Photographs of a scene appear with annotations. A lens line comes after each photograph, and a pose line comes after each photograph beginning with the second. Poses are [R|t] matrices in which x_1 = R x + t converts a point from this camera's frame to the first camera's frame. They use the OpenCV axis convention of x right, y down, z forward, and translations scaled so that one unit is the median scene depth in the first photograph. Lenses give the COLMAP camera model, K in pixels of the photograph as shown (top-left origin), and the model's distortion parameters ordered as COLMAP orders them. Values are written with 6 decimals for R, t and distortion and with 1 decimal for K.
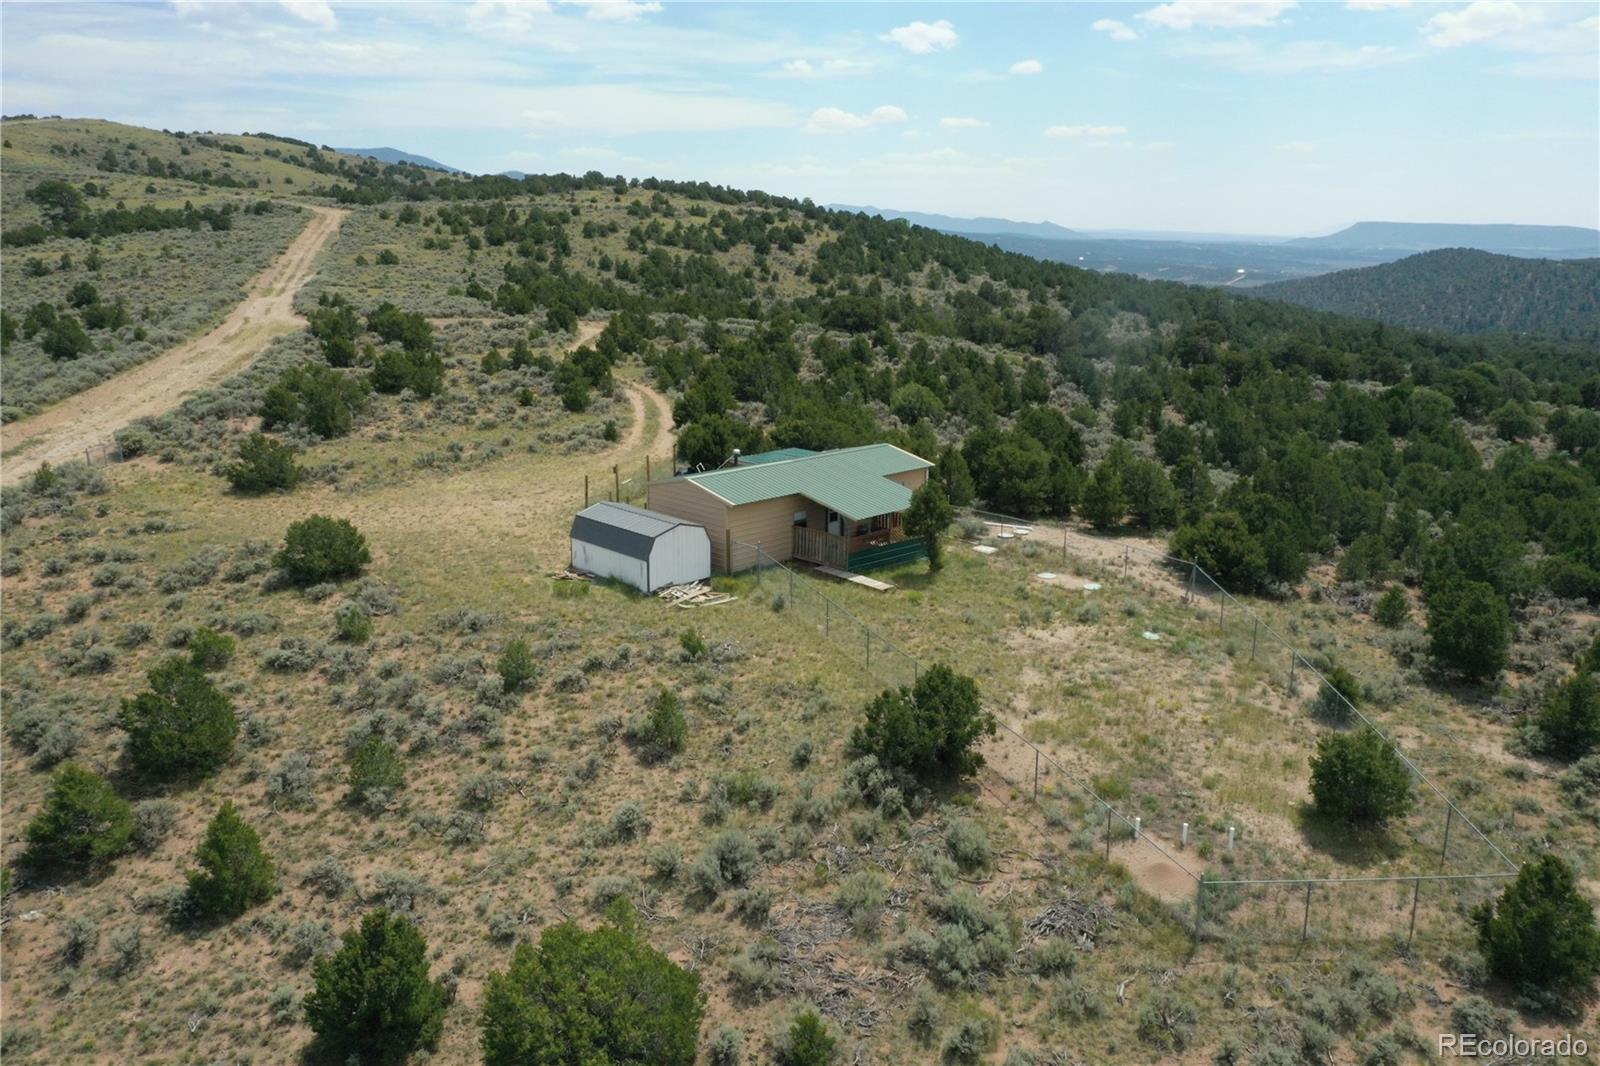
lens RADIAL K [[1258.0, 0, 798.4], [0, 1258.0, 527.0], [0, 0, 1]] dist [0.005934, -0.006527]
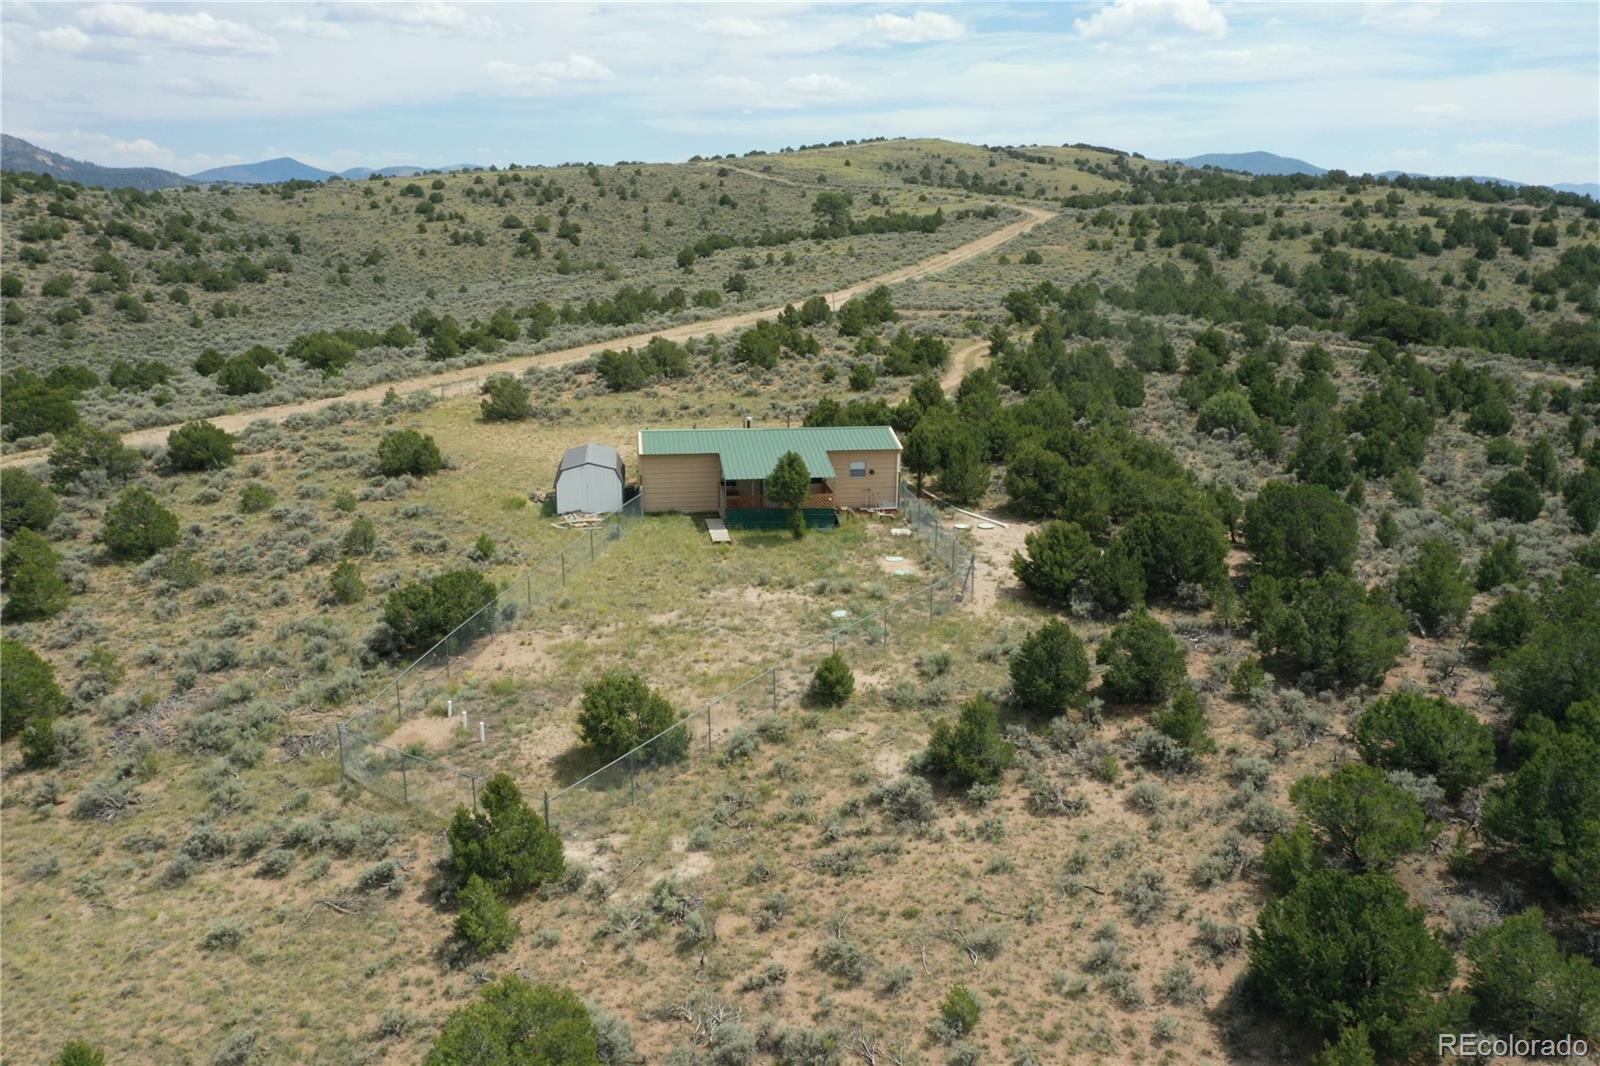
lens RADIAL K [[1258.0, 0, 798.4], [0, 1258.0, 527.0], [0, 0, 1]] dist [0.005934, -0.006527]
pose [[0.798397, 0.134925, -0.586820, 0.076604], [-0.137048, 0.989711, 0.041100, -0.001844], [0.586328, 0.047608, 0.808674, 0.012895]]
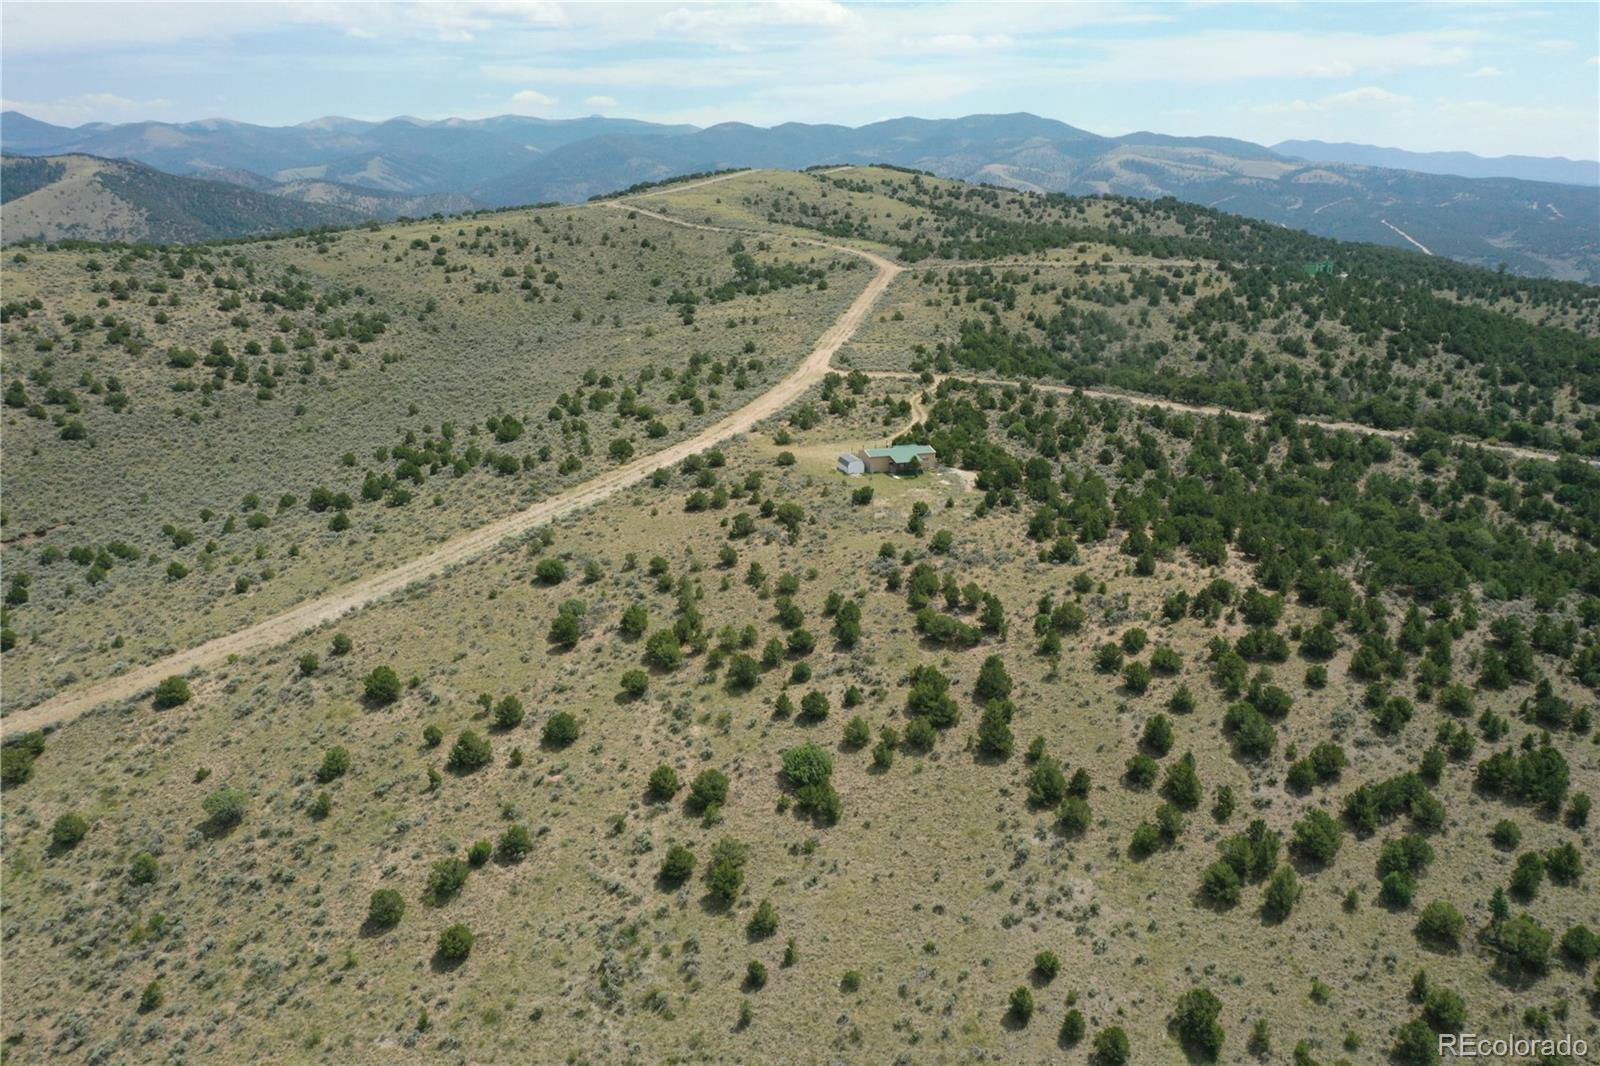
lens RADIAL K [[1258.0, 0, 798.4], [0, 1258.0, 527.0], [0, 0, 1]] dist [0.005934, -0.006527]
pose [[0.888965, 0.113055, -0.443801, 0.169981], [-0.098695, 0.993574, 0.055411, 0.000724], [0.447214, -0.005457, 0.894410, -0.304019]]
